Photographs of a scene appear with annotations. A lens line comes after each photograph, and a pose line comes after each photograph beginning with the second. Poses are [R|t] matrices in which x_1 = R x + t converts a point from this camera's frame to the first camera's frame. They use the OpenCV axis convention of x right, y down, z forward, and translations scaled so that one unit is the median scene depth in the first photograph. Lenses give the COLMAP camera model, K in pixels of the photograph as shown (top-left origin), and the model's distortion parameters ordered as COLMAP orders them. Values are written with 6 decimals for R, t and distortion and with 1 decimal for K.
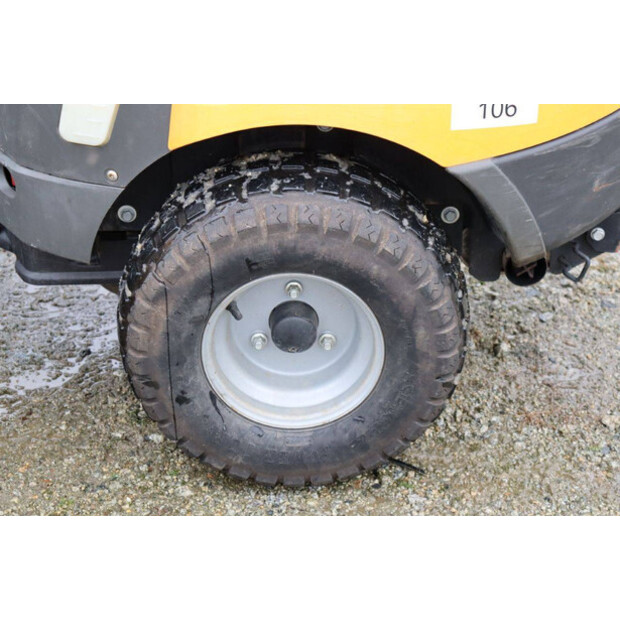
lens RADIAL K [[1485.0, 0, 310.0], [0, 1485.0, 298.6], [0, 0, 1]] dist [0.453443, 0.190828]
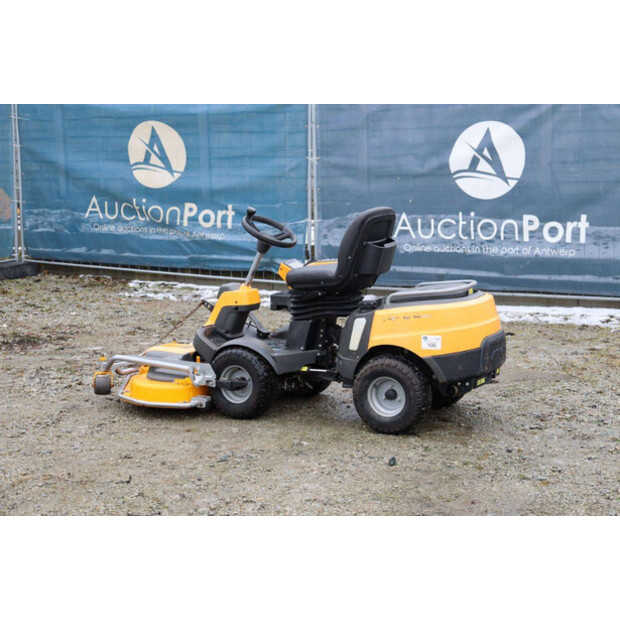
lens RADIAL K [[1278.6, 0, 310.0], [0, 1278.6, 310.0], [0, 0, 1]] dist [0.420272, 0.021202]
pose [[0.895230, 0.045173, -0.443309, 1.447847], [-0.202356, 0.927566, -0.314123, 1.028809], [0.397008, 0.370919, 0.839526, -2.366611]]
